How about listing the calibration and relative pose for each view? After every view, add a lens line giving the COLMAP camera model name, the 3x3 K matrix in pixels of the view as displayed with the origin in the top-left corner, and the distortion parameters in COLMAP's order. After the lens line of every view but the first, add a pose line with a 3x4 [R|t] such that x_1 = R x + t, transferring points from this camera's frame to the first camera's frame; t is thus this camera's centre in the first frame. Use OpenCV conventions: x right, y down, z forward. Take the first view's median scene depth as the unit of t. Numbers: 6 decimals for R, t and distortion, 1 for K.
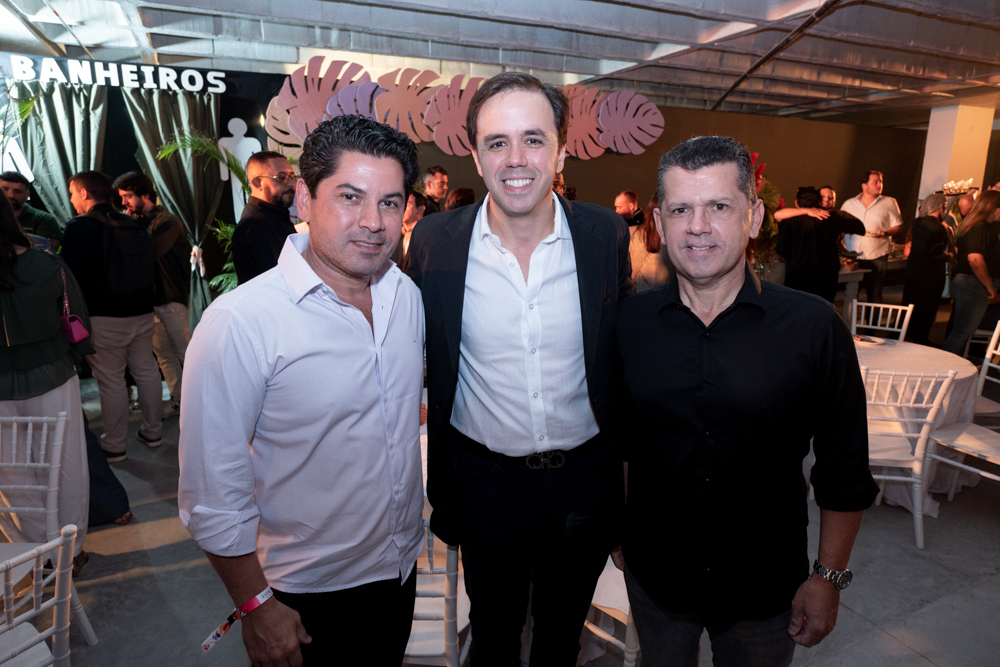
lens RADIAL K [[615.0, 0, 501.5], [0, 615.0, 318.3], [0, 0, 1]] dist [-0.013046, 0.015966]
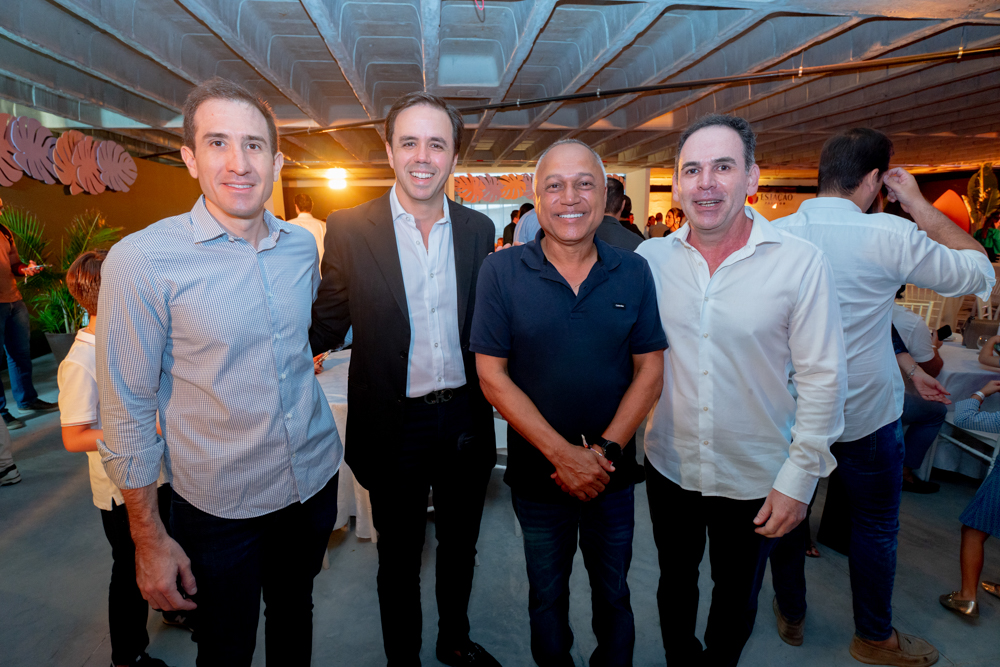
lens RADIAL K [[521.3, 0, 501.2], [0, 521.3, 331.0], [0, 0, 1]] dist [-0.032931, 0.009038]
pose [[0.327417, -0.188927, 0.925799, -0.580345], [0.199188, 0.971589, 0.127827, 0.031051], [-0.923646, 0.142556, 0.355747, -0.051546]]
